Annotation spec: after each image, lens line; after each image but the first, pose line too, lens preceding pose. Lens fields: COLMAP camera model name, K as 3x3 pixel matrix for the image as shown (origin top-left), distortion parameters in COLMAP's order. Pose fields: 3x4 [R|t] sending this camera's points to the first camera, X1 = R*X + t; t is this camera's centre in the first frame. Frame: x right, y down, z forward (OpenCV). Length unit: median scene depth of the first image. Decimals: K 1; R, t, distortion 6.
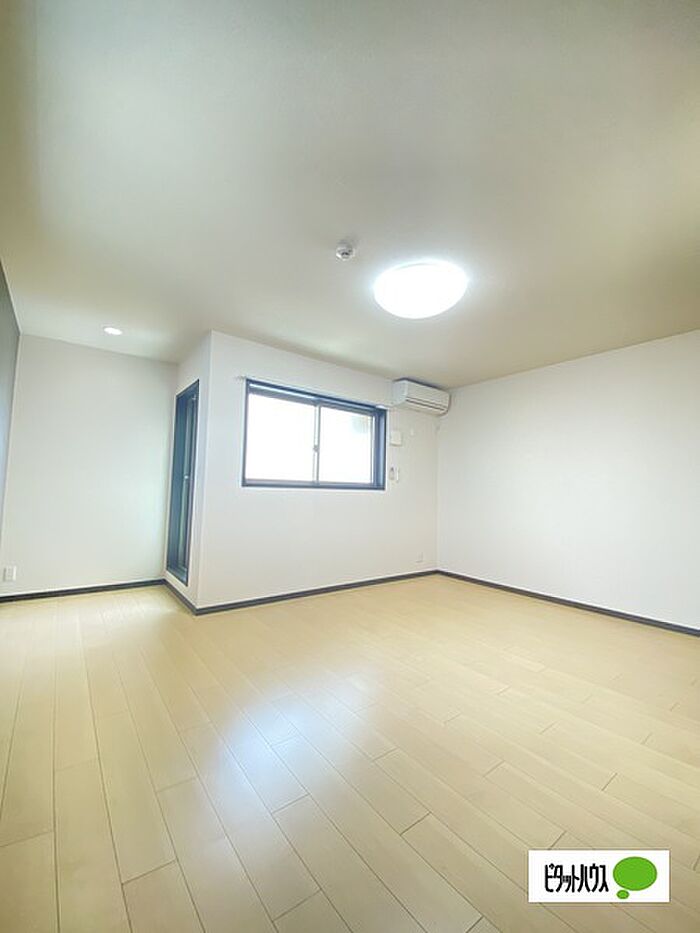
lens RADIAL K [[376.4, 0, 348.8], [0, 376.4, 463.6], [0, 0, 1]] dist [-0.000172, -0.000222]
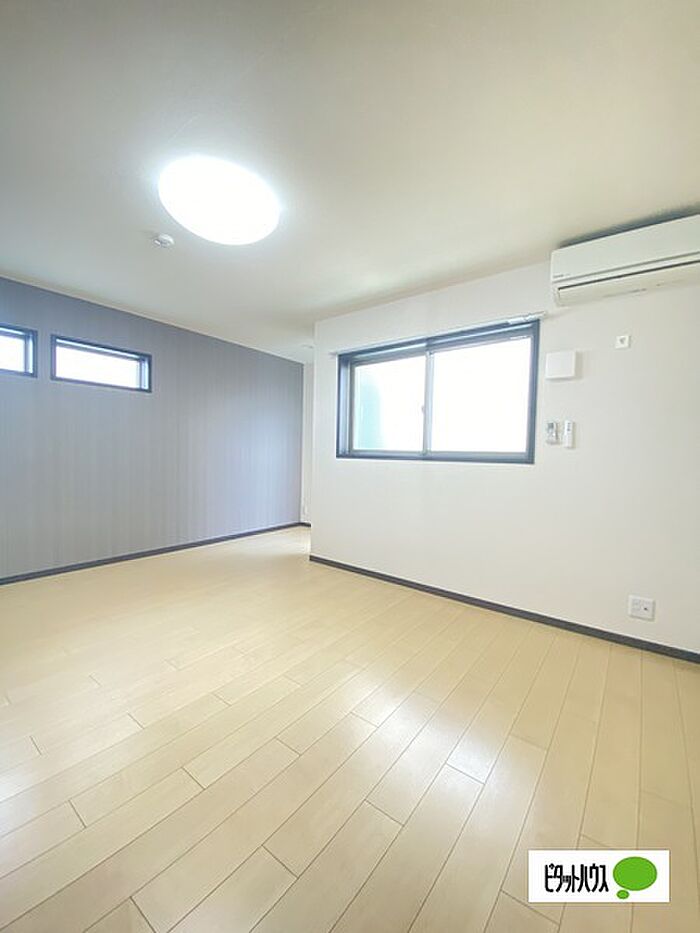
lens RADIAL K [[376.4, 0, 349.2], [0, 376.4, 469.7], [0, 0, 1]] dist [-0.000172, -0.000222]
pose [[0.223535, 0.019503, -0.974501, 0.641060], [0.044412, 0.998558, 0.030171, 0.054112], [0.973684, -0.050024, 0.222346, 0.663511]]
